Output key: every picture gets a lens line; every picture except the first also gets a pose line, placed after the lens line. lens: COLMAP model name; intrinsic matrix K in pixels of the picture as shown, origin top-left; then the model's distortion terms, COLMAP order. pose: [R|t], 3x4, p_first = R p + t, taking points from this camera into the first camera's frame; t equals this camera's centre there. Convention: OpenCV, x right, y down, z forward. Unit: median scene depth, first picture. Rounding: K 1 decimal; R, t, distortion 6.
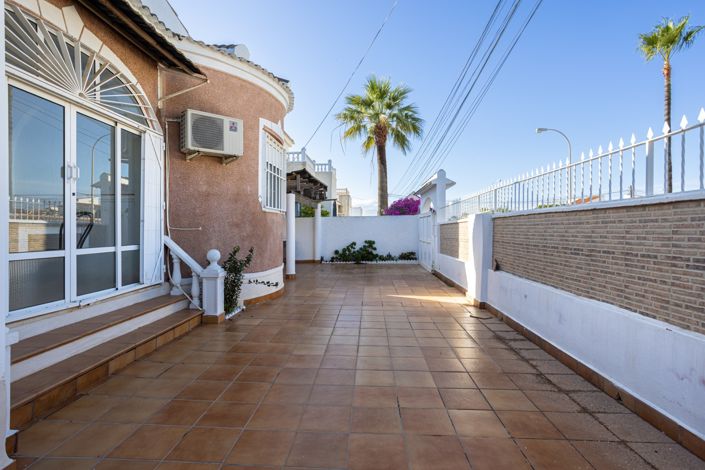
lens RADIAL K [[344.4, 0, 356.7], [0, 344.4, 228.5], [0, 0, 1]] dist [-0.054301, 0.028018]
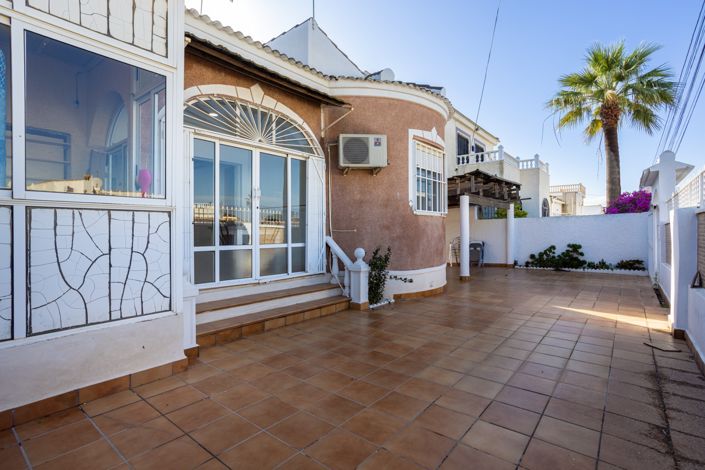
lens RADIAL K [[344.4, 0, 356.7], [0, 344.4, 228.5], [0, 0, 1]] dist [-0.054301, 0.028018]
pose [[0.810366, -0.008776, -0.585858, 0.243624], [0.004230, 0.999949, -0.009128, 0.003838], [0.585908, 0.004919, 0.810363, 0.015349]]
